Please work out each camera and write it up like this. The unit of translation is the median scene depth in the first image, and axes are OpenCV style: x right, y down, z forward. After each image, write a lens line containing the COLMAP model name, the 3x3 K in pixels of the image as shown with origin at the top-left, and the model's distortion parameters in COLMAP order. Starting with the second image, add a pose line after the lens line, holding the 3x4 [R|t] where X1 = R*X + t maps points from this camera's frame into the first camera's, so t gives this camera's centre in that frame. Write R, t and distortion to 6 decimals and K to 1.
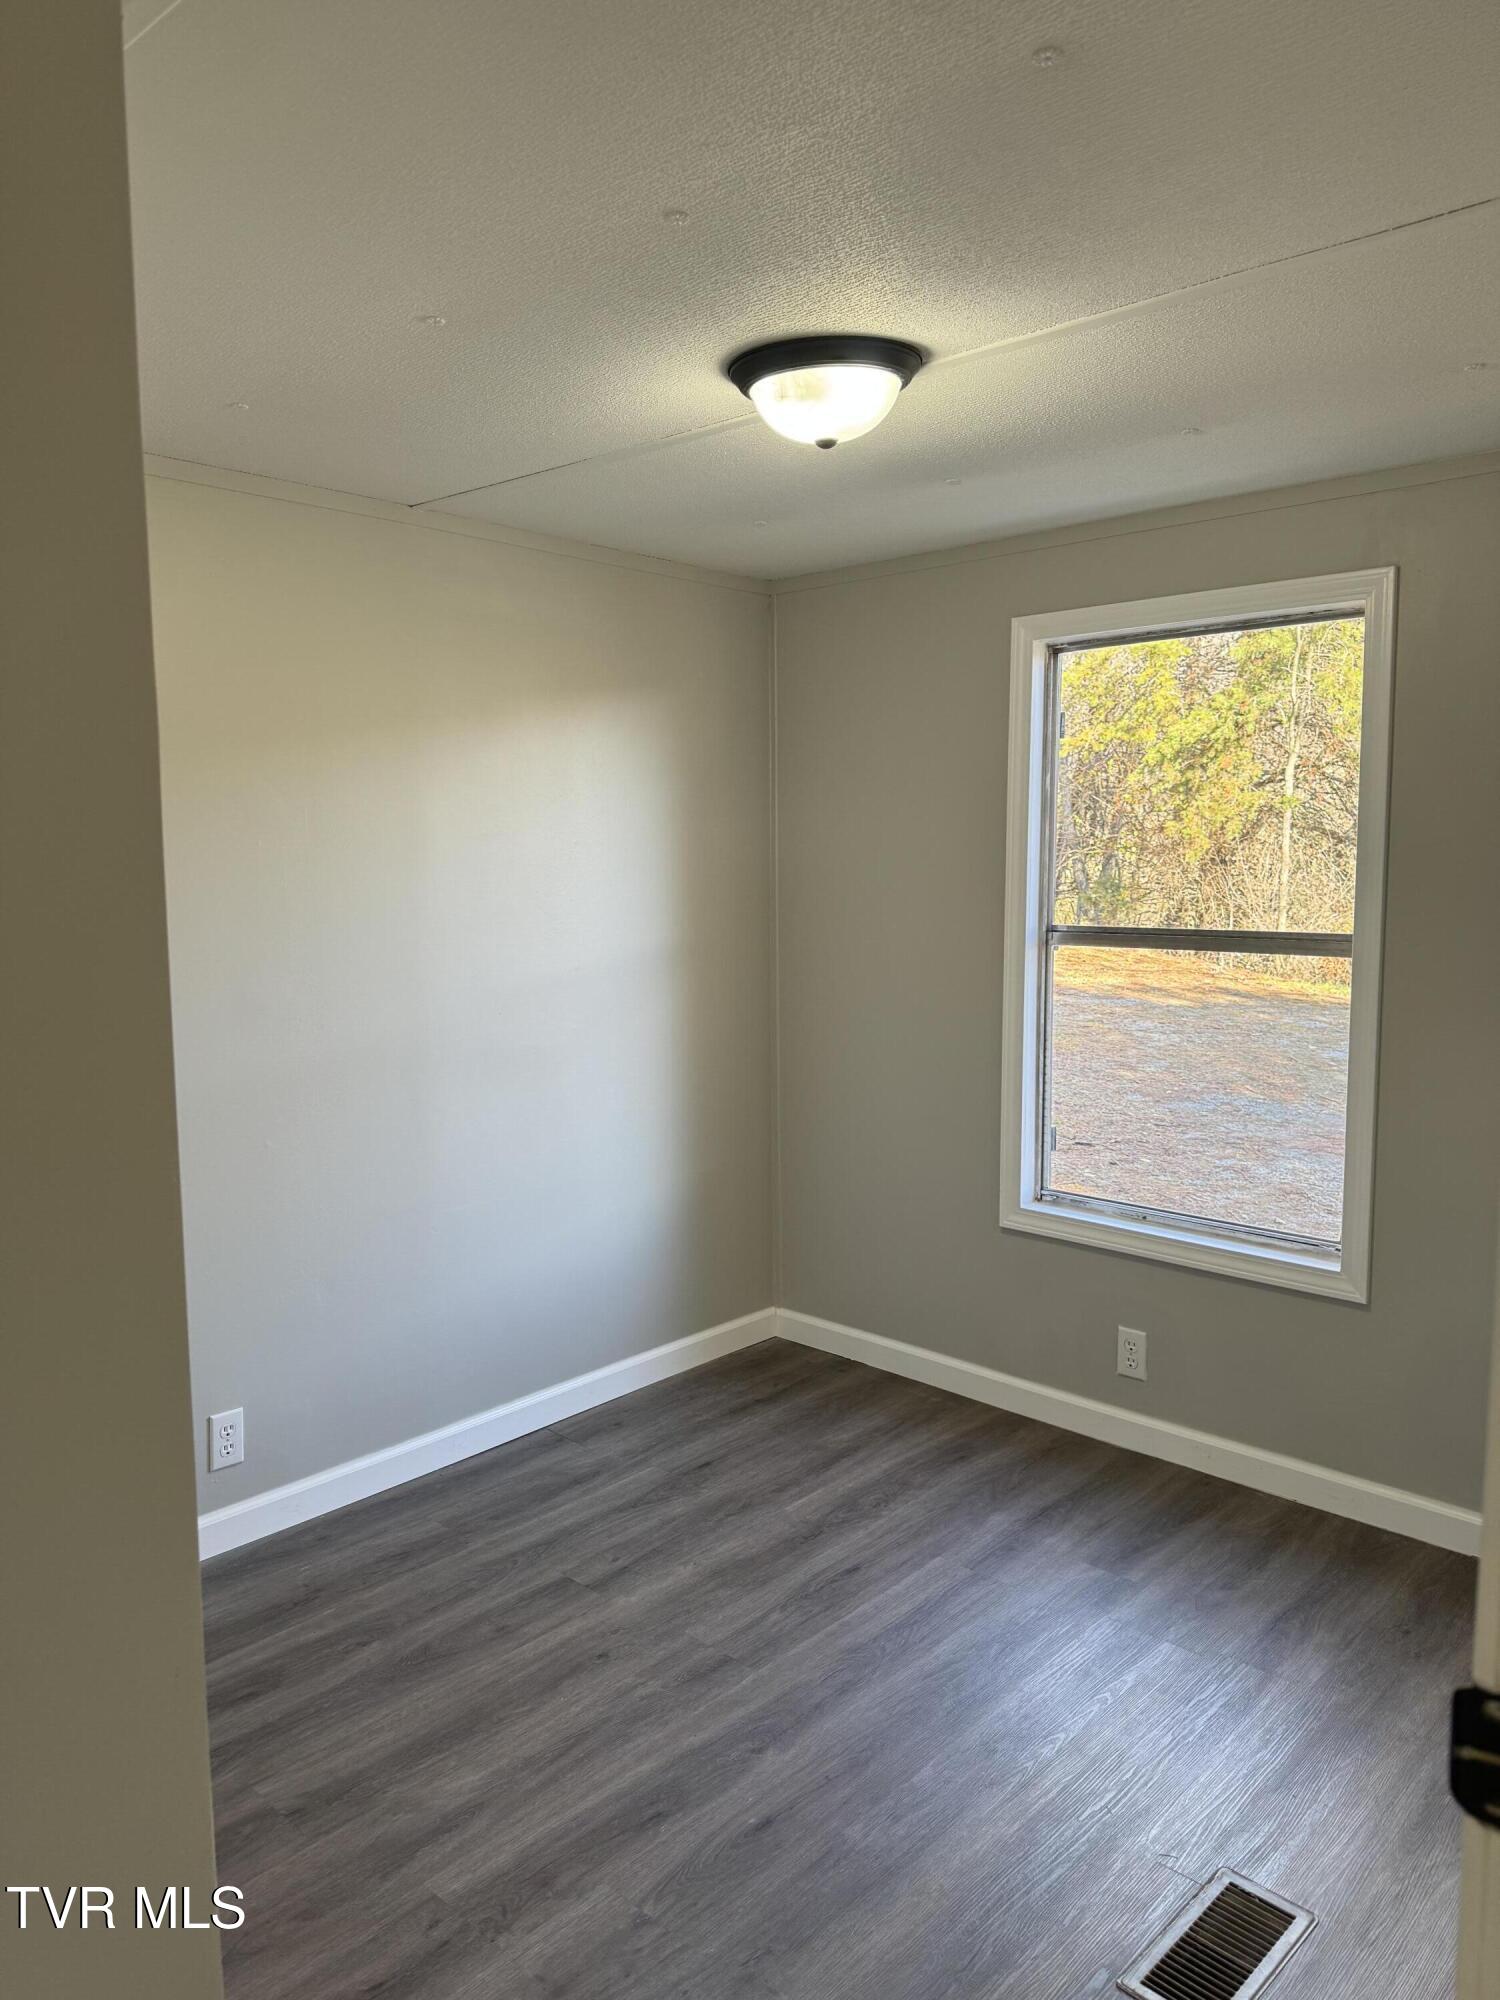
lens RADIAL K [[1411.4, 0, 743.0], [0, 1411.4, 1000.4], [0, 0, 1]] dist [0.050531, -0.067903]
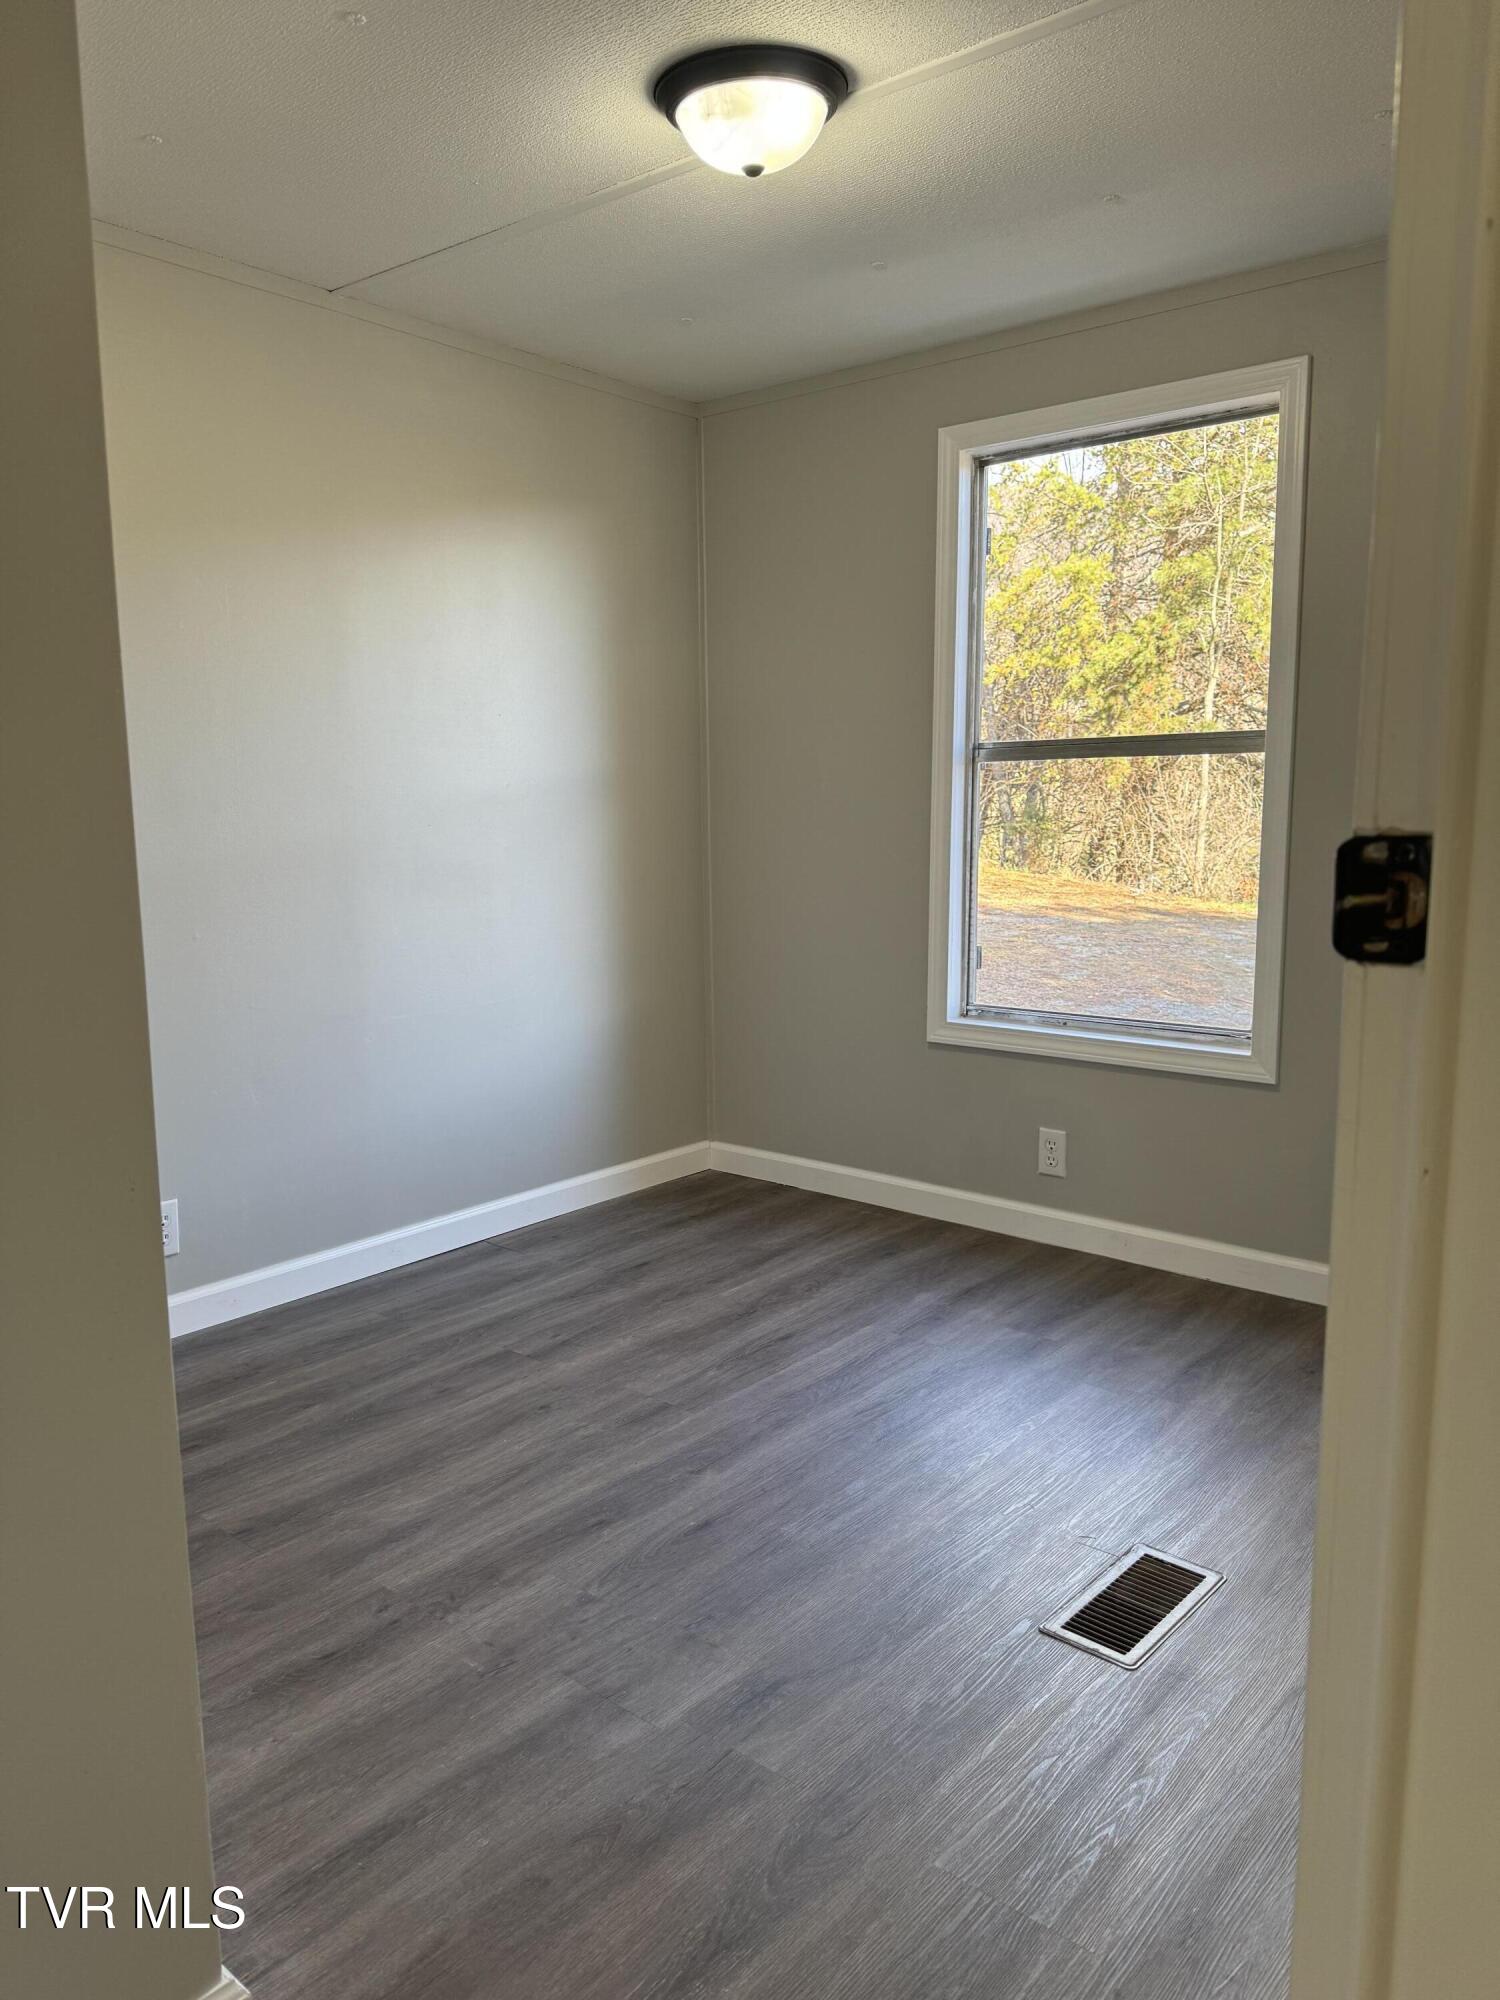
lens RADIAL K [[1411.4, 0, 750.8], [0, 1411.4, 997.1], [0, 0, 1]] dist [0.050531, -0.067903]
pose [[0.998414, -0.009926, 0.055411, -0.003183], [0.007763, 0.999204, 0.039119, 0.112735], [-0.055756, -0.038626, 0.997697, -0.015812]]
